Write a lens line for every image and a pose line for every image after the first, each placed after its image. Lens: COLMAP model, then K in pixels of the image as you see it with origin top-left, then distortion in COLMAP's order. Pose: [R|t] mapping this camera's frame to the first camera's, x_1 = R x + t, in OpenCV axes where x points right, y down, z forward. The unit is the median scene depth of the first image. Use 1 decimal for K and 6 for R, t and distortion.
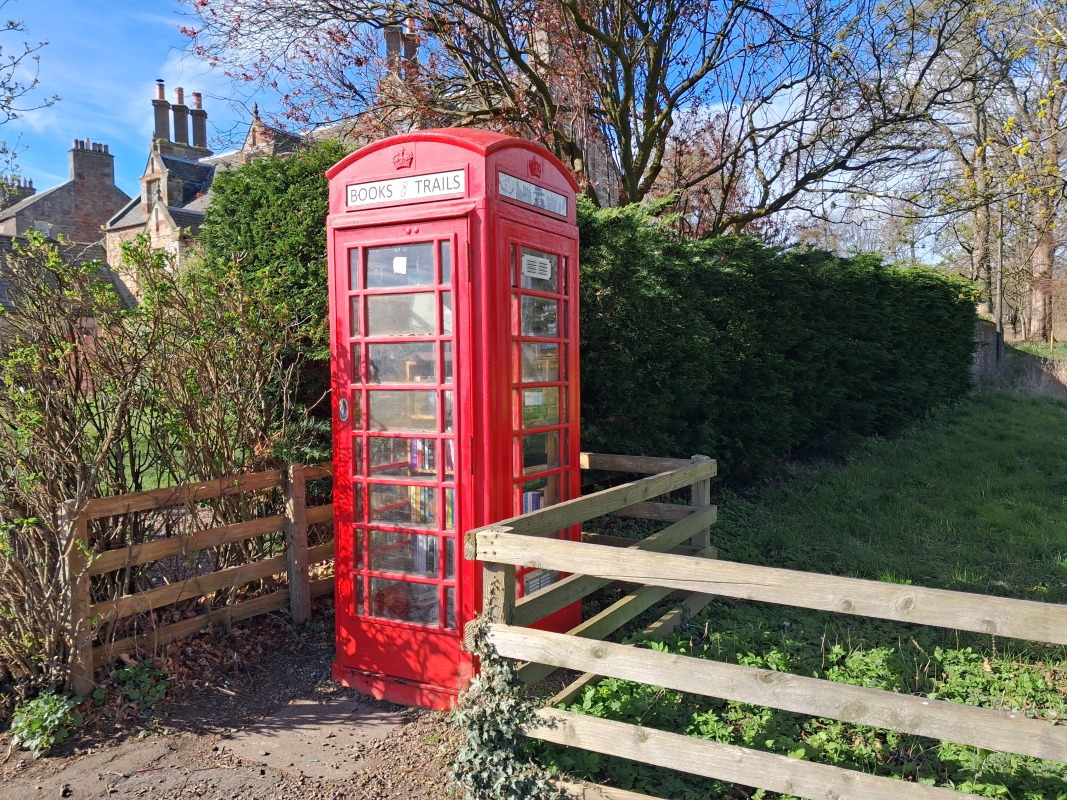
lens RADIAL K [[847.0, 0, 560.1], [0, 847.0, 386.0], [0, 0, 1]] dist [-0.020622, -0.014183]
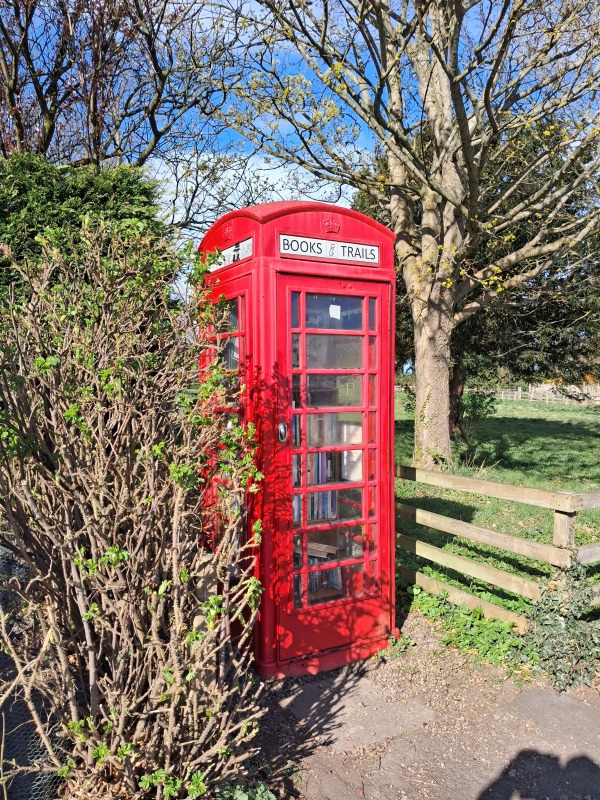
lens RADIAL K [[635.1, 0, 288.1], [0, 635.1, 403.1], [0, 0, 1]] dist [-0.020622, -0.014183]
pose [[0.543664, -0.019604, 0.839074, -0.948363], [0.026511, 0.999629, 0.006178, -0.015900], [-0.838884, 0.018886, 0.543982, 0.525209]]
